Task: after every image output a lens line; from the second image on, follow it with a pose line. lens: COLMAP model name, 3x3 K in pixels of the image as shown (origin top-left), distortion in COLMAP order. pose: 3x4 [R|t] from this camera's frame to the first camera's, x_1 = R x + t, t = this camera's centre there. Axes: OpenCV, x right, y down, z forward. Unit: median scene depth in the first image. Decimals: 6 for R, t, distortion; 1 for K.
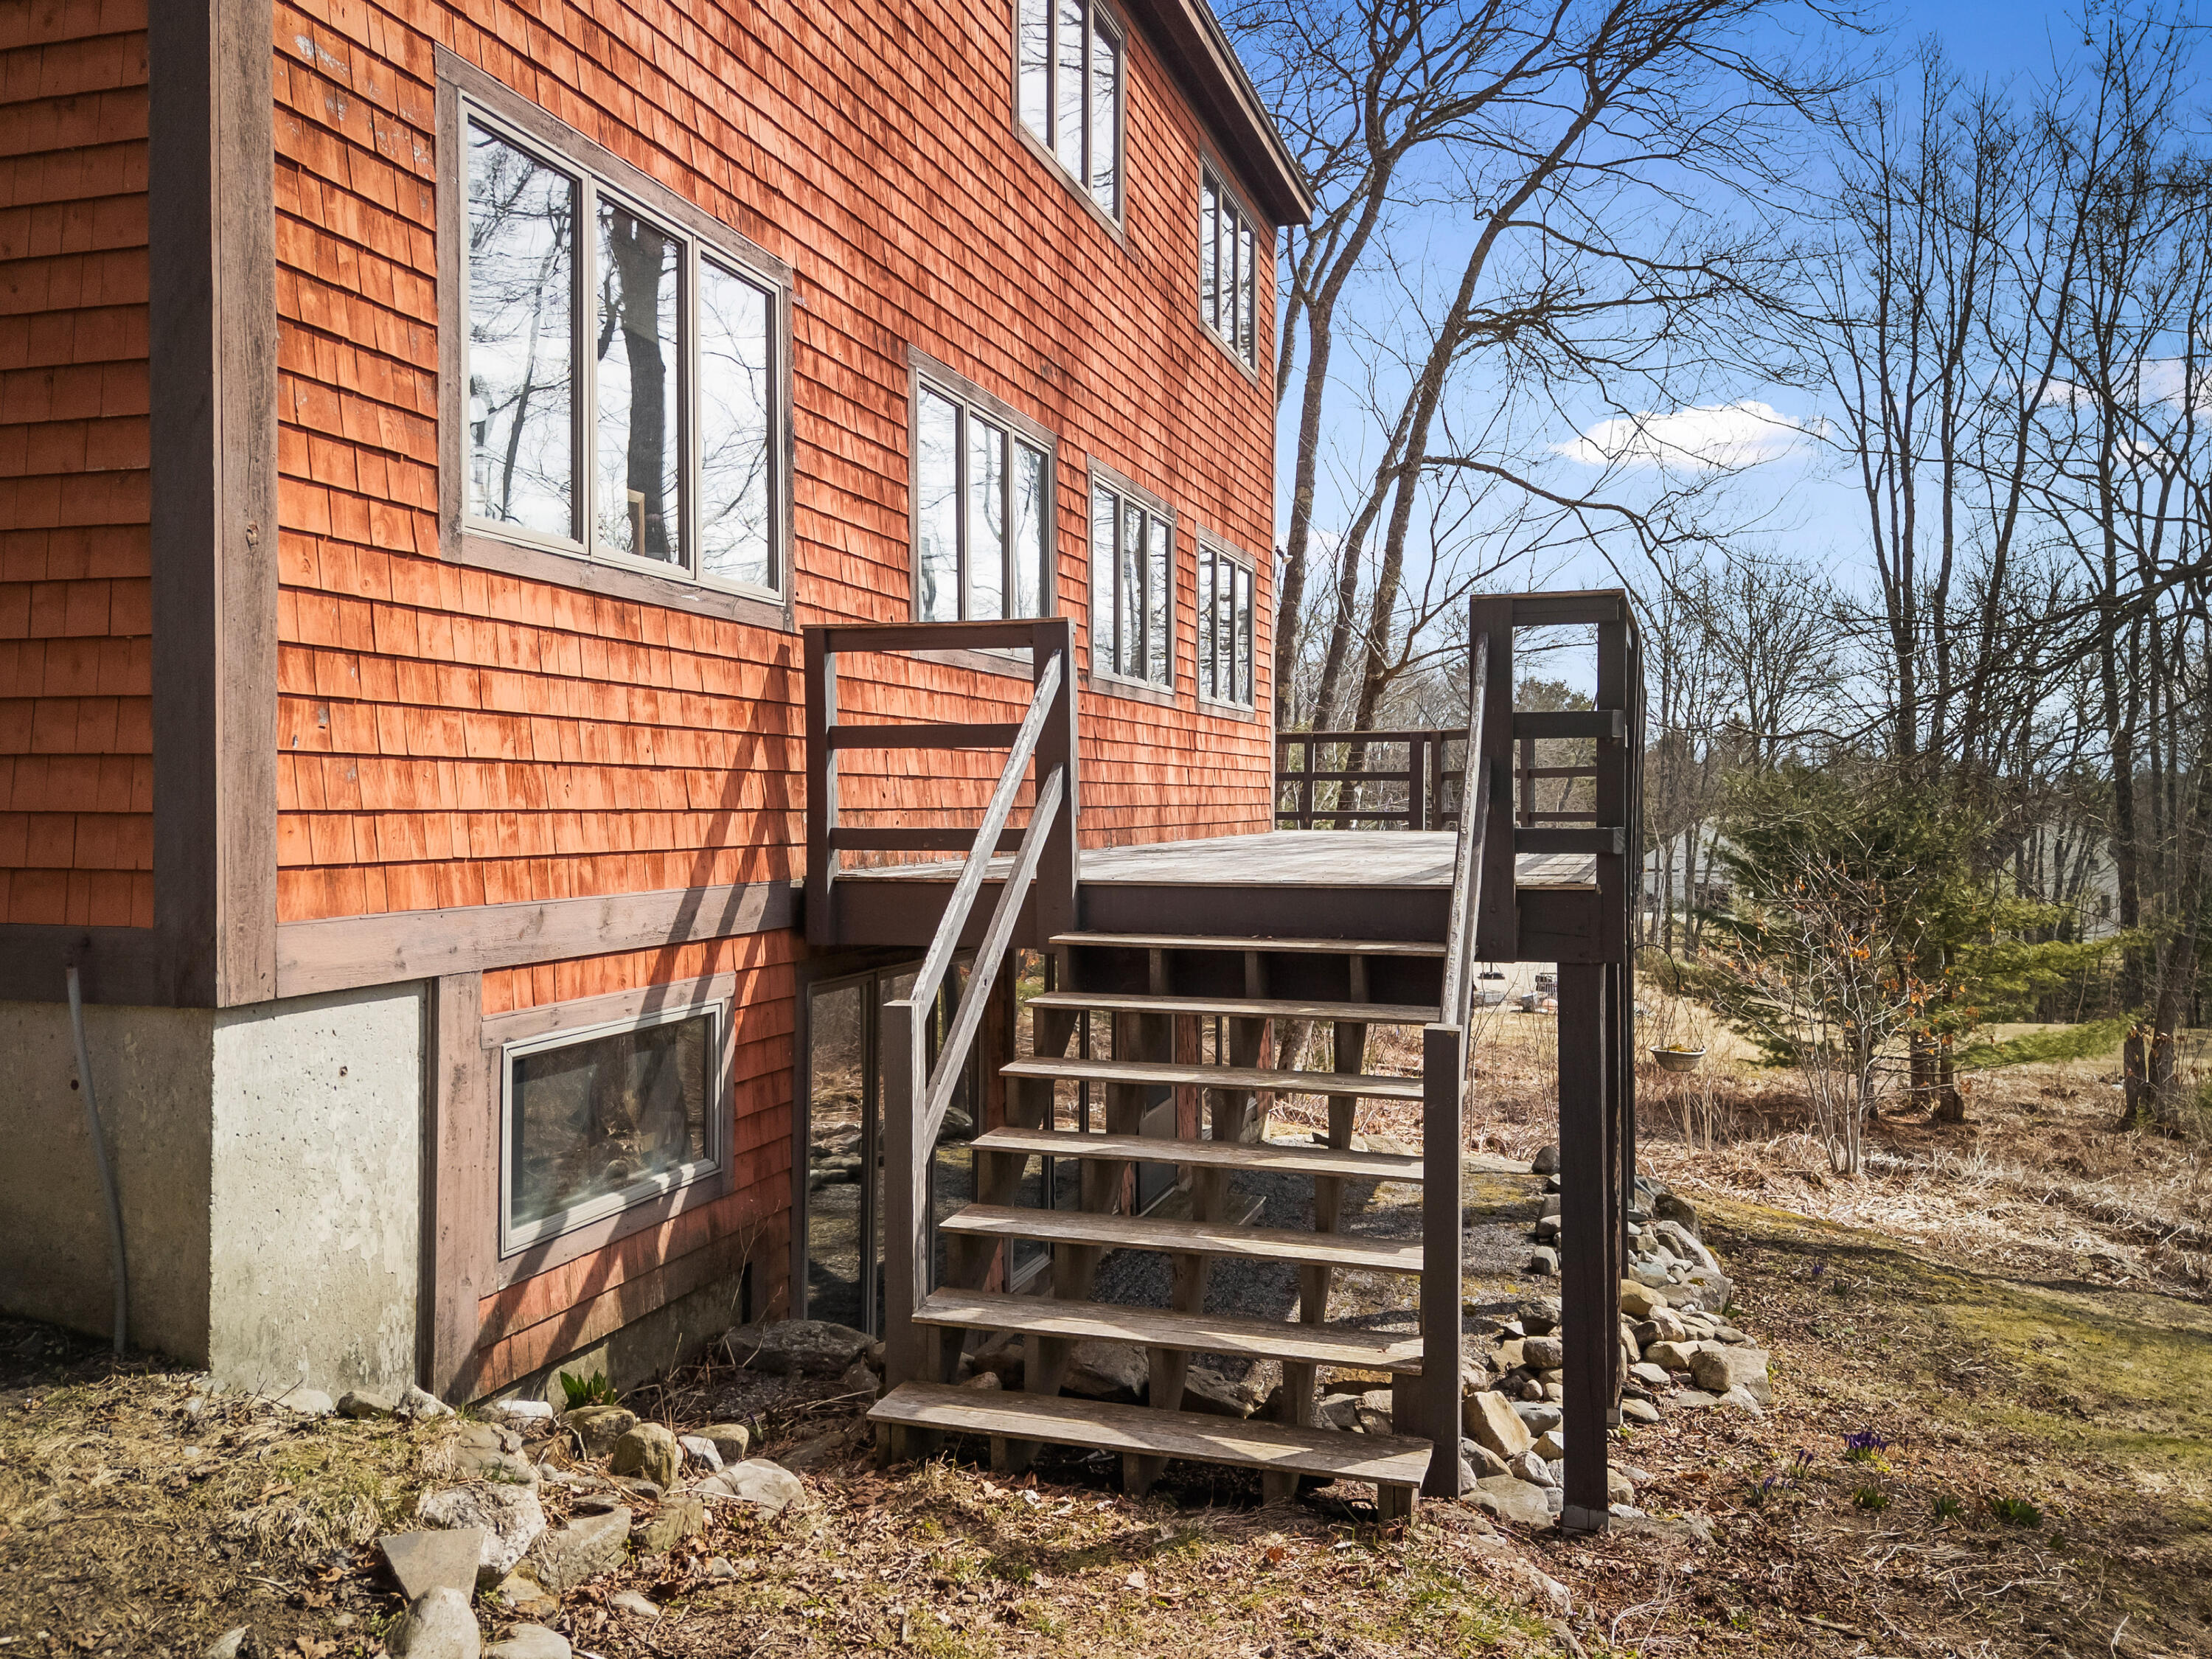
lens RADIAL K [[1718.3, 0, 1106.5], [0, 1718.3, 803.8], [0, 0, 1]] dist [0.094615, -0.080853]
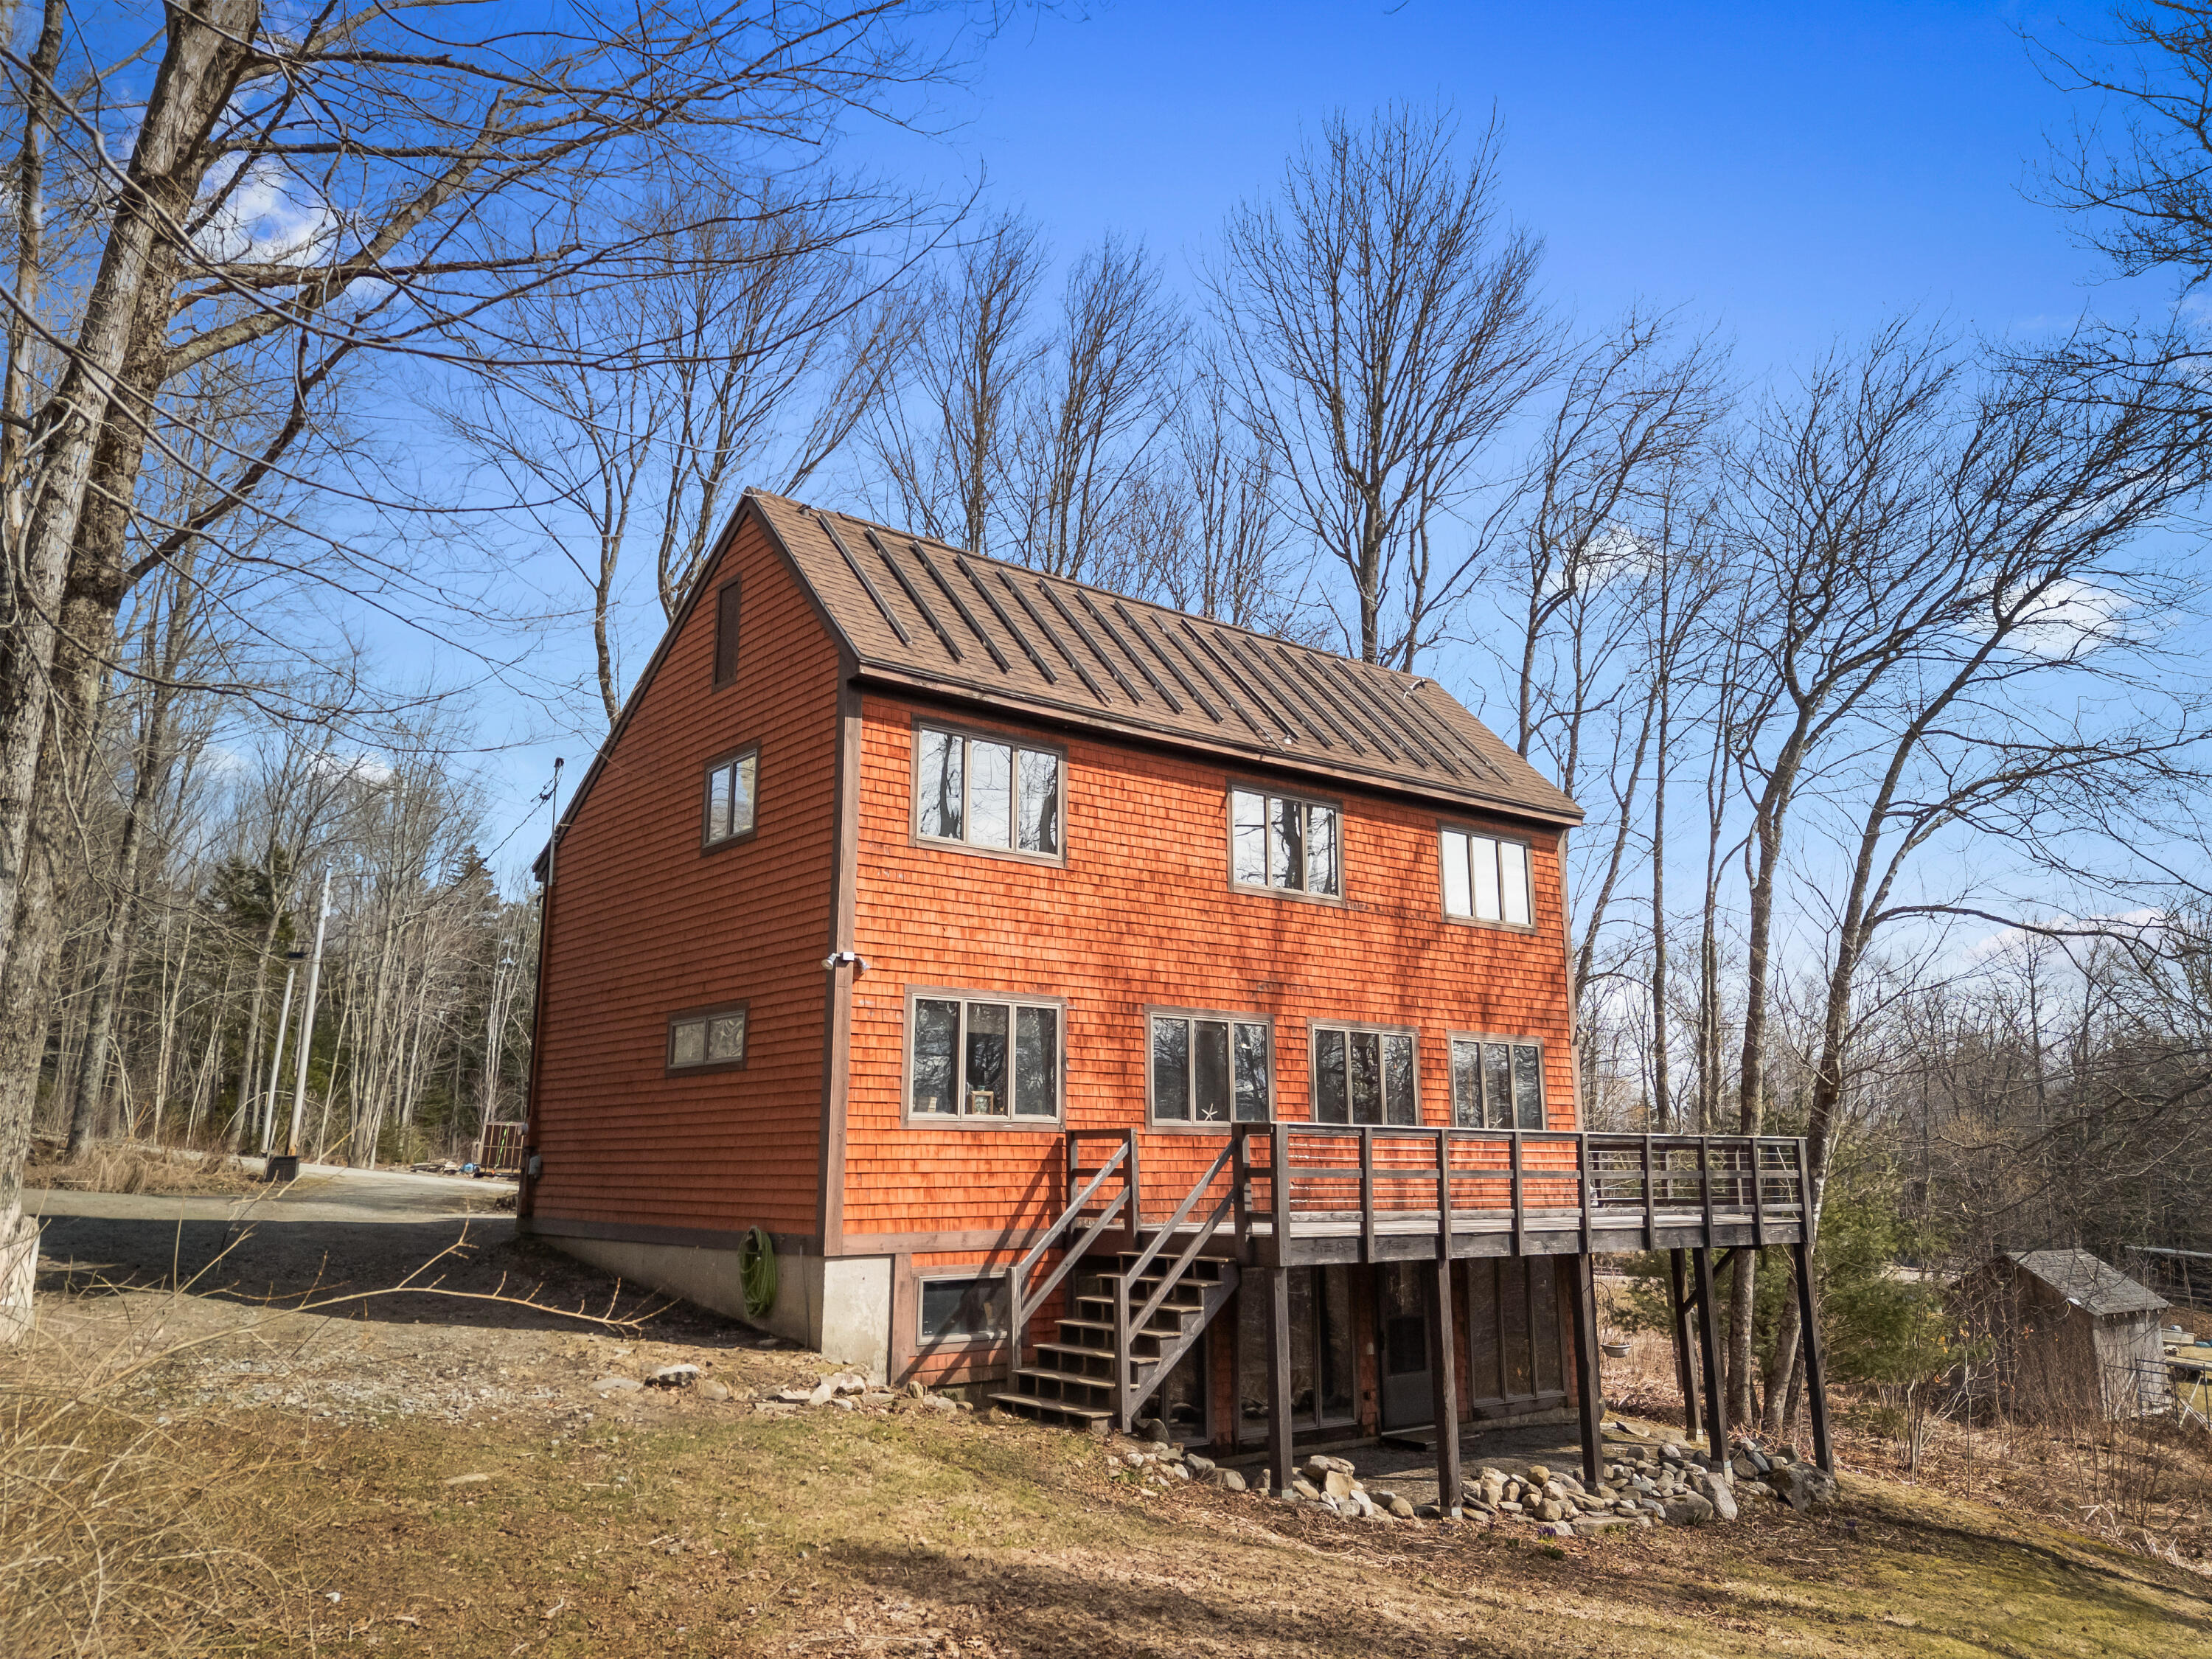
lens RADIAL K [[1579.9, 0, 1108.3], [0, 1579.9, 813.5], [0, 0, 1]] dist [0.101932, -0.142336]
pose [[0.834931, -0.118694, -0.537403, 1.442861], [-0.000902, 0.976170, -0.217004, -0.054747], [0.550354, 0.181668, 0.814928, -1.223656]]
